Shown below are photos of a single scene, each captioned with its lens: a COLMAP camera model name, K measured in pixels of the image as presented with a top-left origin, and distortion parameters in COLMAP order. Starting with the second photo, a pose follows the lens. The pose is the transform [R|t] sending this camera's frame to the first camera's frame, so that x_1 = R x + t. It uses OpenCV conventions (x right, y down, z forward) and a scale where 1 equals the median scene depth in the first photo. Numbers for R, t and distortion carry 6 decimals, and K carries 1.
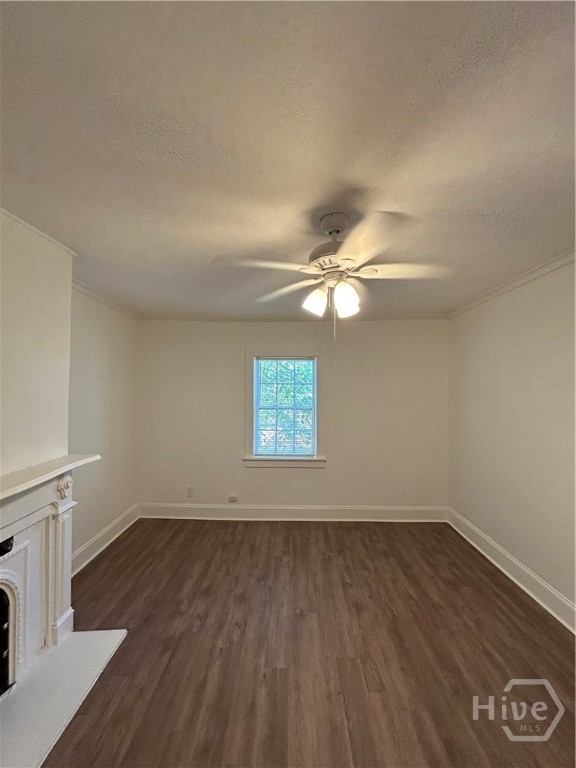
lens RADIAL K [[309.5, 0, 286.0], [0, 309.5, 385.9], [0, 0, 1]] dist [-0.000154, 0.000305]
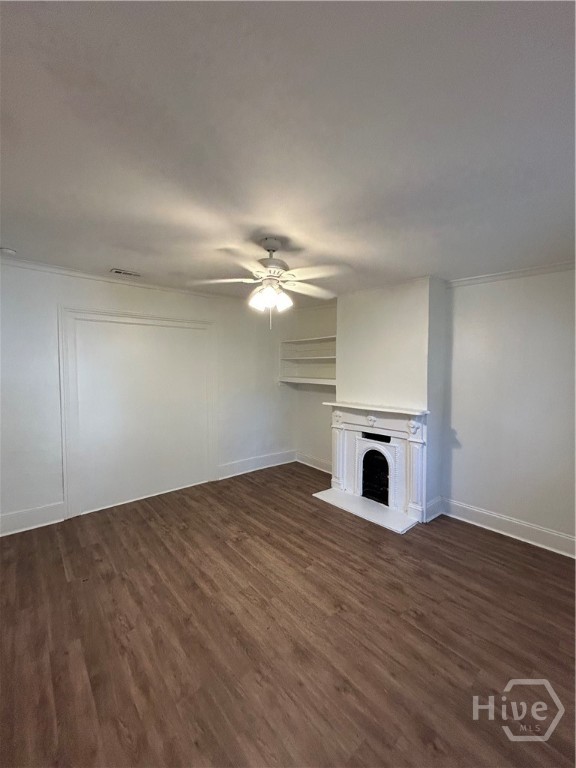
lens RADIAL K [[309.5, 0, 288.2], [0, 309.5, 385.7], [0, 0, 1]] dist [-0.000154, 0.000305]
pose [[-0.742629, 0.022499, -0.669325, 0.833824], [-0.015042, 0.998623, 0.050257, 0.034470], [0.669534, 0.047390, -0.741268, 1.682759]]
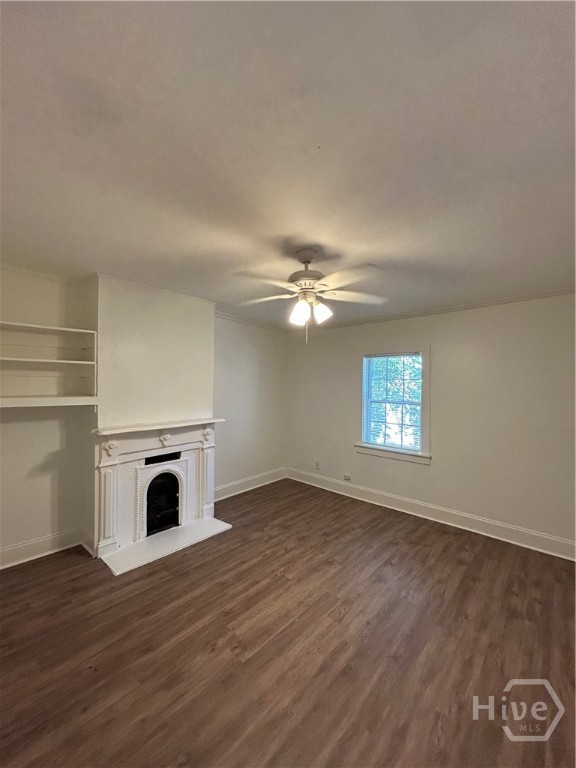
lens RADIAL K [[309.5, 0, 286.8], [0, 309.5, 384.3], [0, 0, 1]] dist [-0.000154, 0.000305]
pose [[0.754291, 0.006887, -0.656504, 0.786036], [-0.010473, 0.999944, -0.001543, 0.030236], [0.656457, 0.008040, 0.754321, -0.063428]]
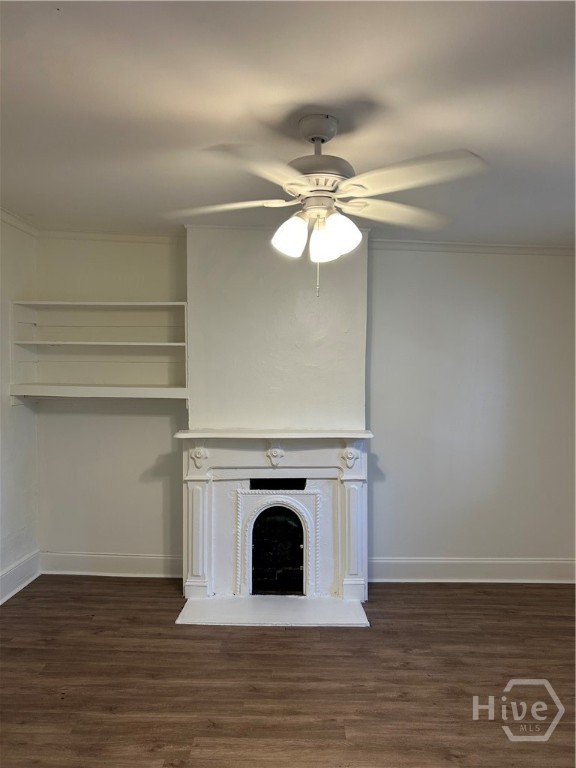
lens RADIAL K [[578.3, 0, 290.3], [0, 578.3, 382.4], [0, 0, 1]] dist [0.038371, -0.038728]
pose [[0.007605, 0.026612, -0.999617, 1.209574], [-0.010529, 0.999593, 0.026531, 0.017971], [0.999916, 0.010323, 0.007882, 0.741023]]
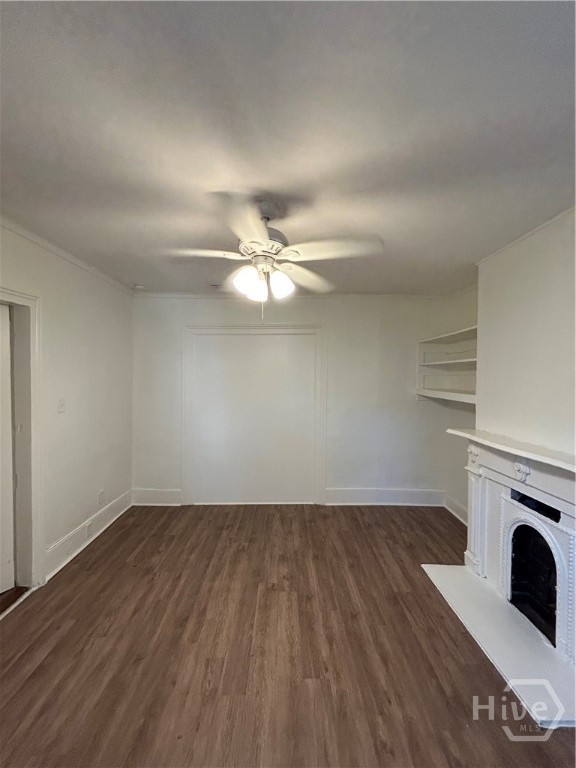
lens RADIAL K [[309.5, 0, 288.4], [0, 309.5, 384.1], [0, 0, 1]] dist [-0.000154, 0.000305]
pose [[-0.999226, -0.017384, -0.035299, 0.083084], [-0.018332, 0.999475, 0.026728, 0.025710], [0.034816, 0.027354, -0.999019, 1.643280]]
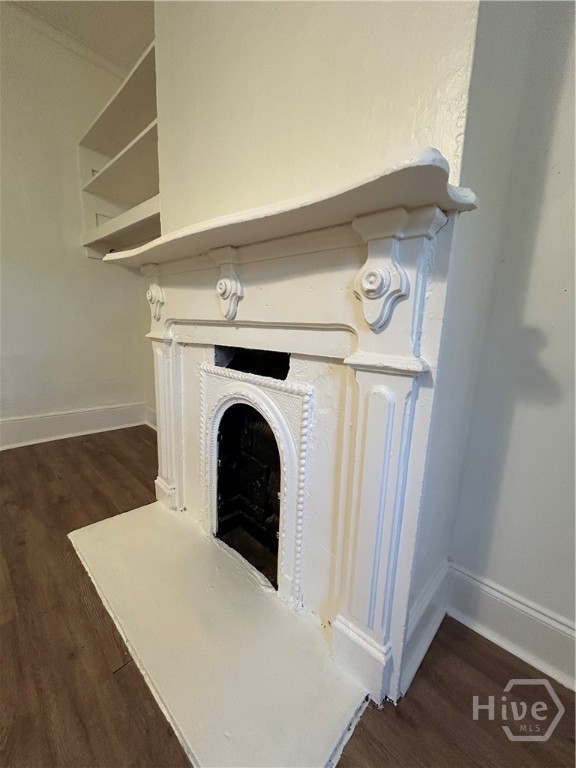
lens RADIAL K [[309.5, 0, 286.8], [0, 309.5, 382.9], [0, 0, 1]] dist [-0.000154, 0.000305]
pose [[-0.669503, 0.099394, -0.736130, -0.382834], [-0.055403, 0.981565, 0.182922, 0.349065], [0.740741, 0.163250, -0.651654, 1.104592]]
